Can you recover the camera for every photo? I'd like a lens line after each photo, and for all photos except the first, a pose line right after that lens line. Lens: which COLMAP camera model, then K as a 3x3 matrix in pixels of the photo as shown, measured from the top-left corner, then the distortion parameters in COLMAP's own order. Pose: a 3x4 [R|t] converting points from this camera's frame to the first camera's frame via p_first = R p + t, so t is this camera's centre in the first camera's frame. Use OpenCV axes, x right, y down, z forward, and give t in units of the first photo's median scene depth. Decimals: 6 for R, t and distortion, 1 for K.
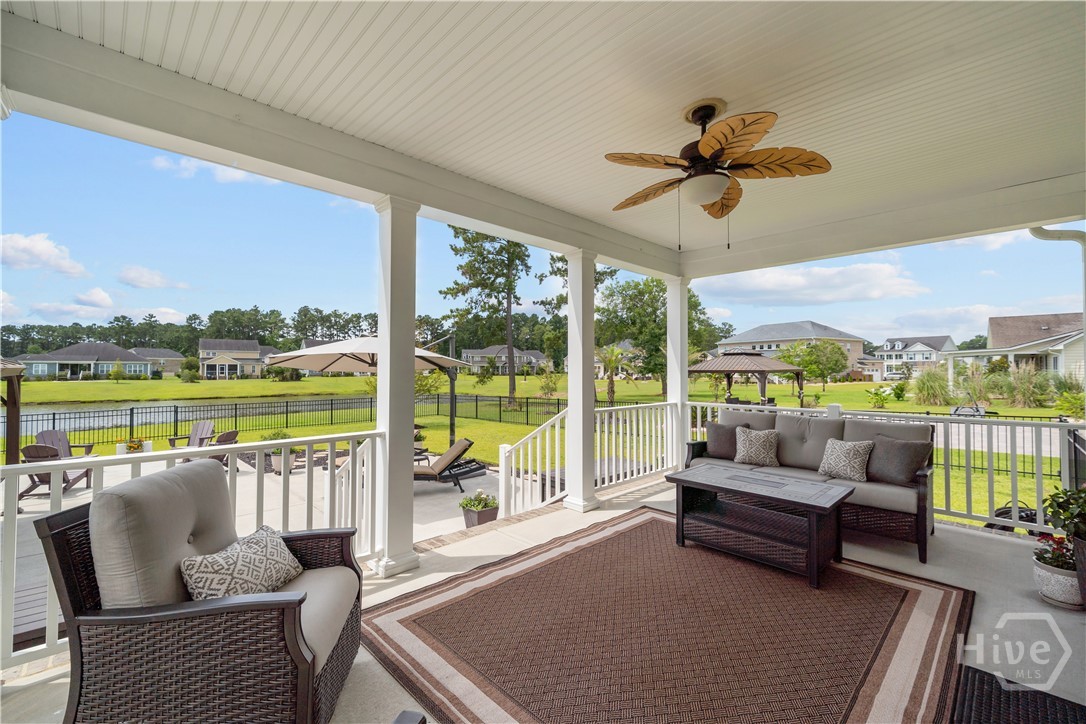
lens RADIAL K [[455.5, 0, 539.2], [0, 455.5, 357.9], [0, 0, 1]] dist [0.007086, -0.000680]
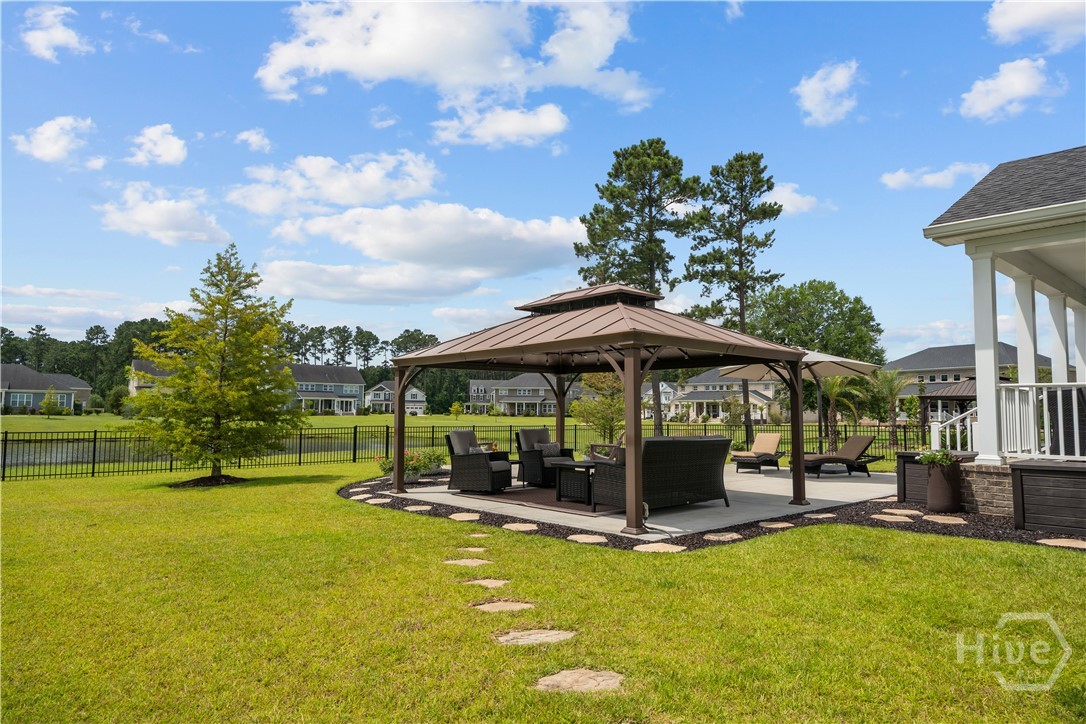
lens RADIAL K [[691.7, 0, 539.8], [0, 691.7, 363.1], [0, 0, 1]] dist [0.049358, 0.001189]
pose [[0.999914, 0.007292, -0.010923, -0.076580], [-0.007796, 0.998870, -0.046887, 0.006406], [0.010569, 0.046968, 0.998840, -0.066208]]
